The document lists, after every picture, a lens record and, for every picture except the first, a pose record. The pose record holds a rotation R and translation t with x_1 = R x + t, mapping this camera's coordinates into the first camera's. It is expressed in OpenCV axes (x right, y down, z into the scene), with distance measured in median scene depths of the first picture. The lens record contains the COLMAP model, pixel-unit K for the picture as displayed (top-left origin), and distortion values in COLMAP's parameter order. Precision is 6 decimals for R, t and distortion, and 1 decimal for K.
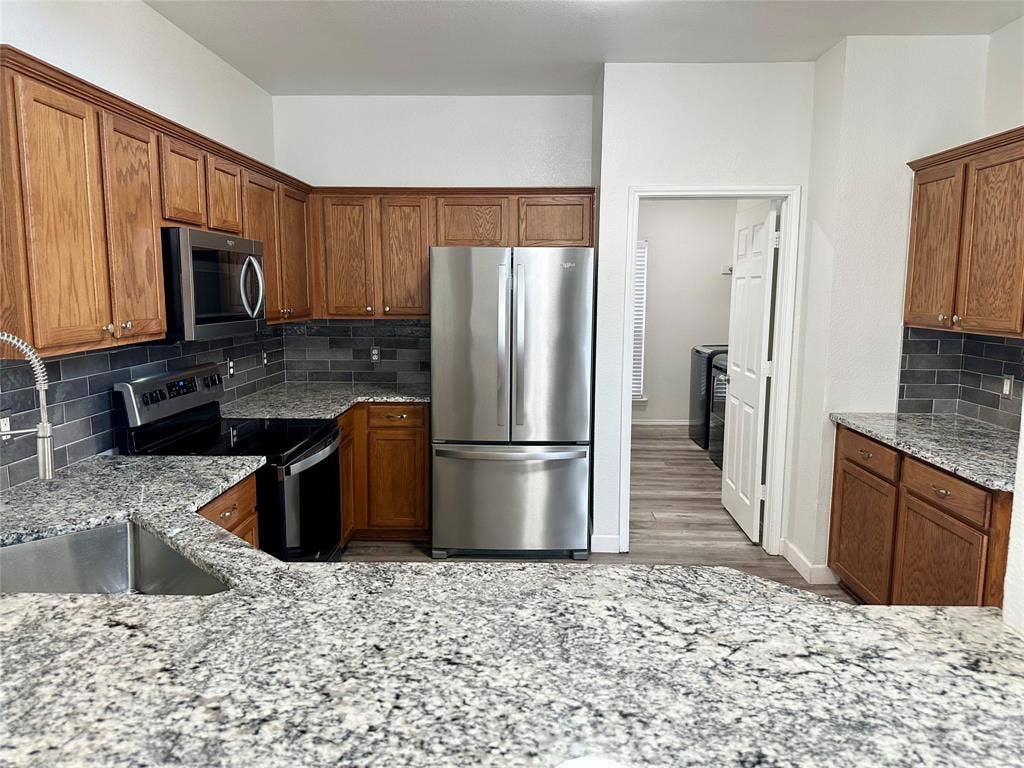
lens RADIAL K [[725.3, 0, 508.6], [0, 725.3, 384.1], [0, 0, 1]] dist [0.033597, -0.041037]
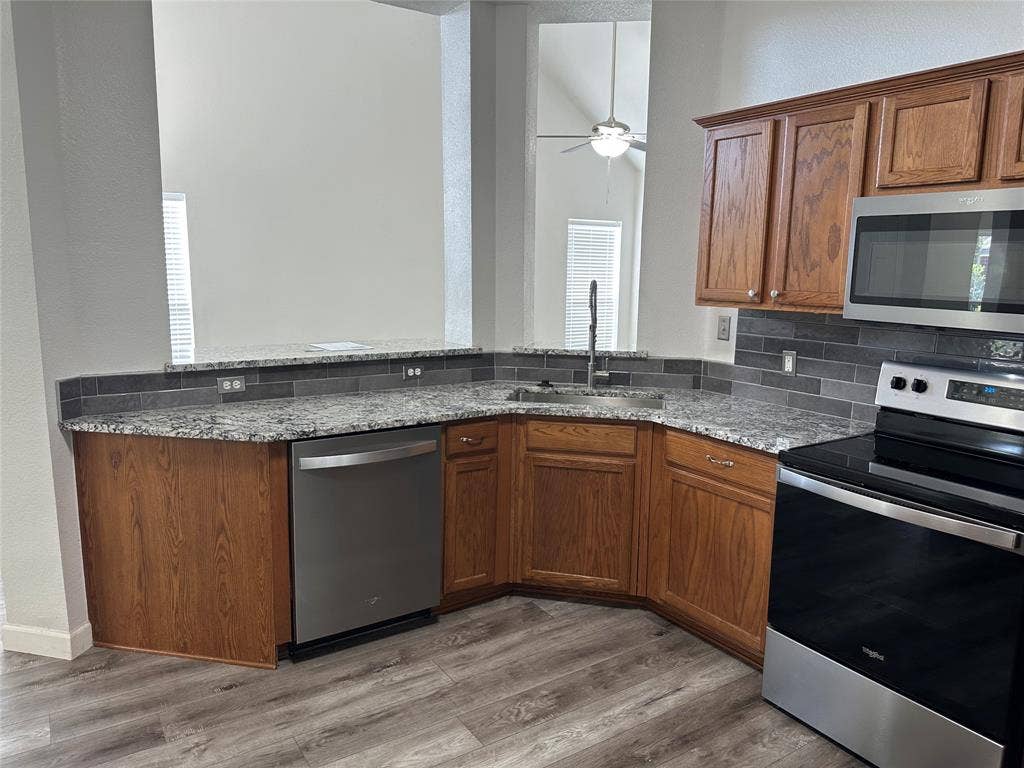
lens RADIAL K [[725.3, 0, 505.2], [0, 725.3, 376.8], [0, 0, 1]] dist [0.033597, -0.041037]
pose [[-0.821867, 0.066199, -0.565821, 0.539633], [-0.094745, 0.963509, 0.250347, -0.212853], [0.561746, 0.259360, -0.785604, 1.783271]]
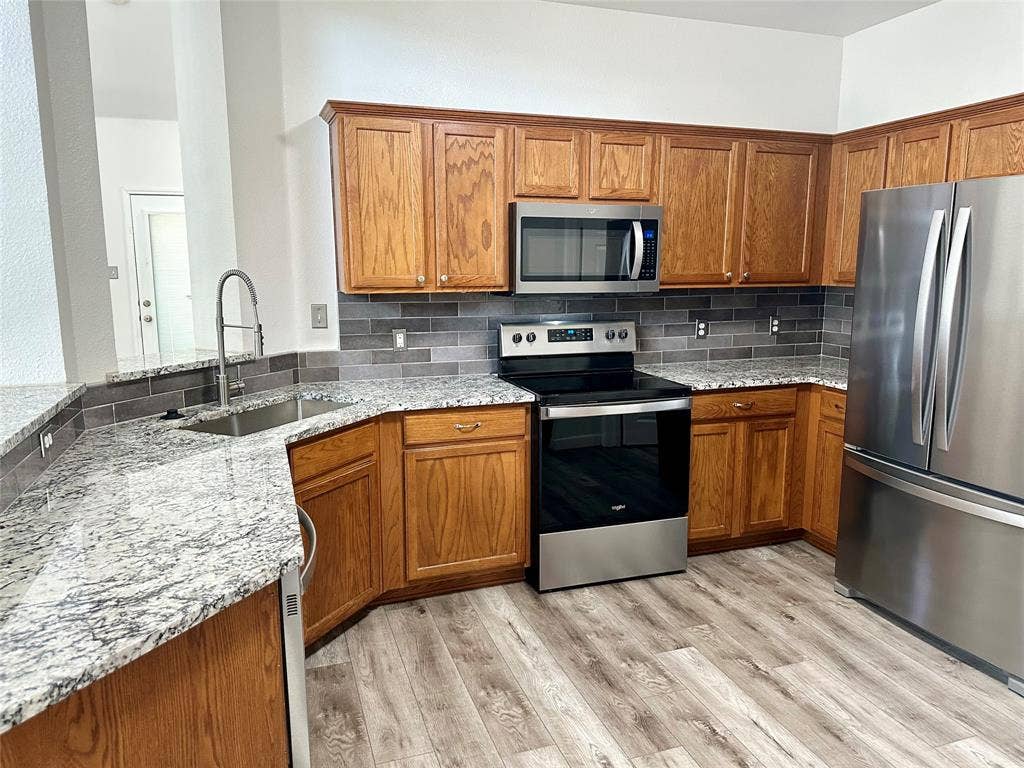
lens RADIAL K [[725.3, 0, 514.9], [0, 725.3, 378.1], [0, 0, 1]] dist [0.033597, -0.041037]
pose [[0.360235, 0.144215, -0.921647, 0.849972], [-0.119482, 0.986974, 0.107737, -0.058795], [0.925178, 0.071309, 0.372773, 0.648923]]
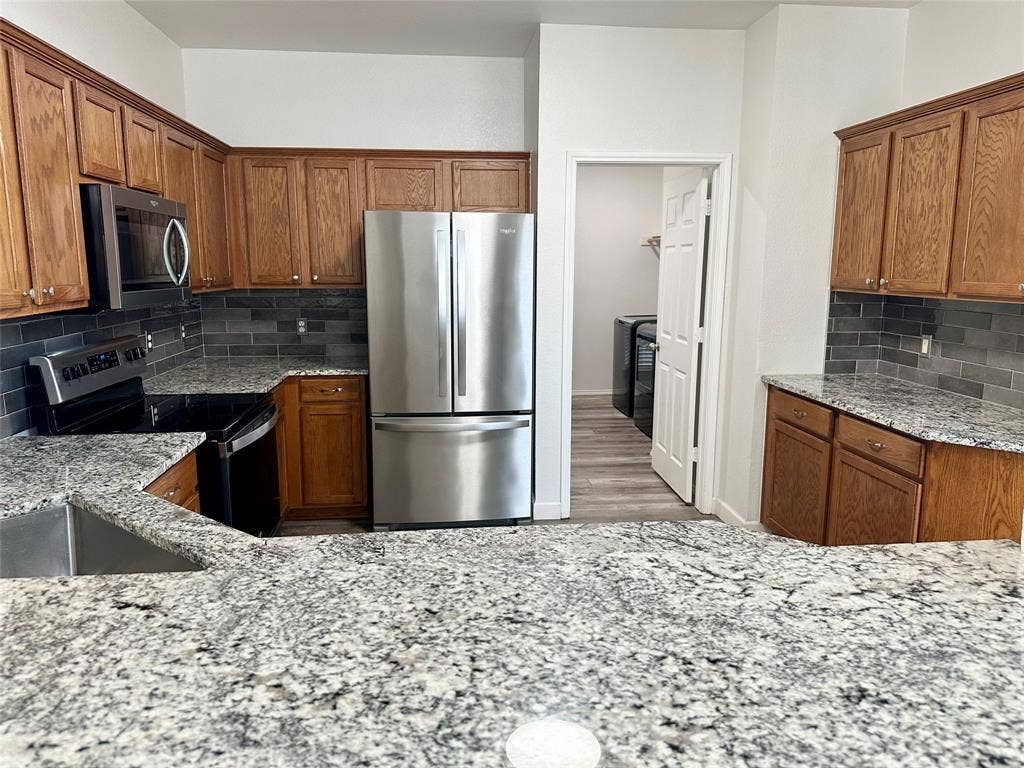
lens RADIAL K [[725.3, 0, 508.0], [0, 725.3, 390.5], [0, 0, 1]] dist [0.033597, -0.041037]
pose [[0.992000, -0.024327, 0.123875, -0.075209], [0.019157, 0.998902, 0.042756, 0.015615], [-0.124779, -0.040041, 0.991376, 0.028408]]
